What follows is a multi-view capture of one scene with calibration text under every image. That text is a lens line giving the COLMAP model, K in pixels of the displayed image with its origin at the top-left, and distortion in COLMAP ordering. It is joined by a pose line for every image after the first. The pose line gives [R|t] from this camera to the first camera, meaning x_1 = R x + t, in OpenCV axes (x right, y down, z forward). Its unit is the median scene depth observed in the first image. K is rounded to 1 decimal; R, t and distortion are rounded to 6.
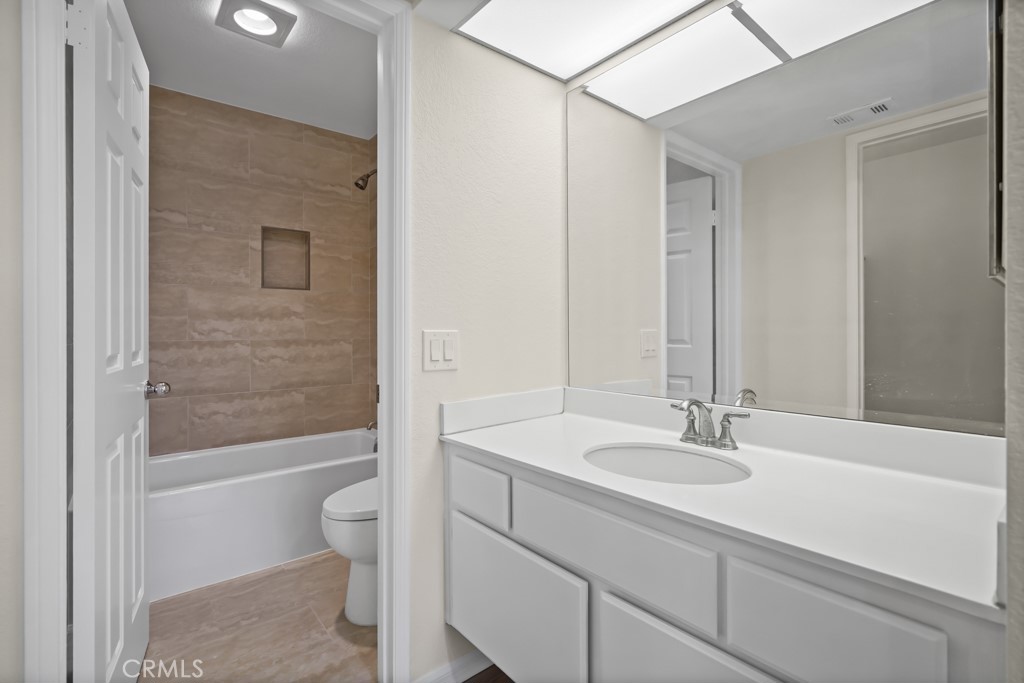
lens RADIAL K [[473.4, 0, 512.3], [0, 473.4, 334.4], [0, 0, 1]] dist [-0.001251, 0.000591]
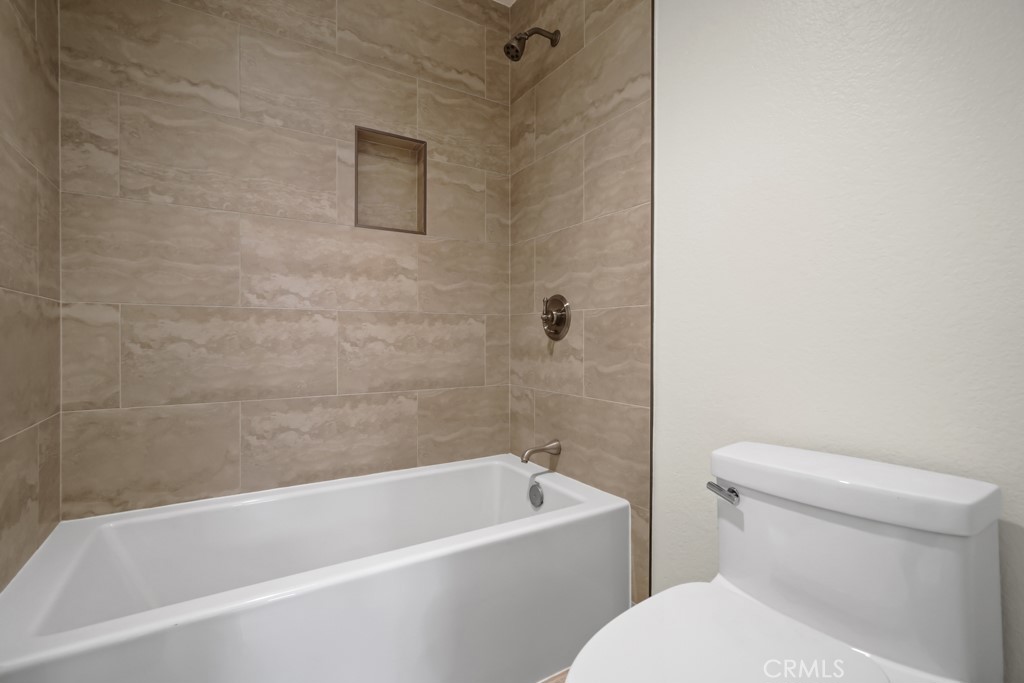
lens RADIAL K [[473.4, 0, 512.0], [0, 473.4, 342.3], [0, 0, 1]] dist [-0.001251, 0.000591]
pose [[0.991059, 0.007599, -0.133209, -0.244811], [-0.006526, 0.999943, 0.008484, 0.045516], [0.133265, -0.007539, 0.991052, 0.417051]]
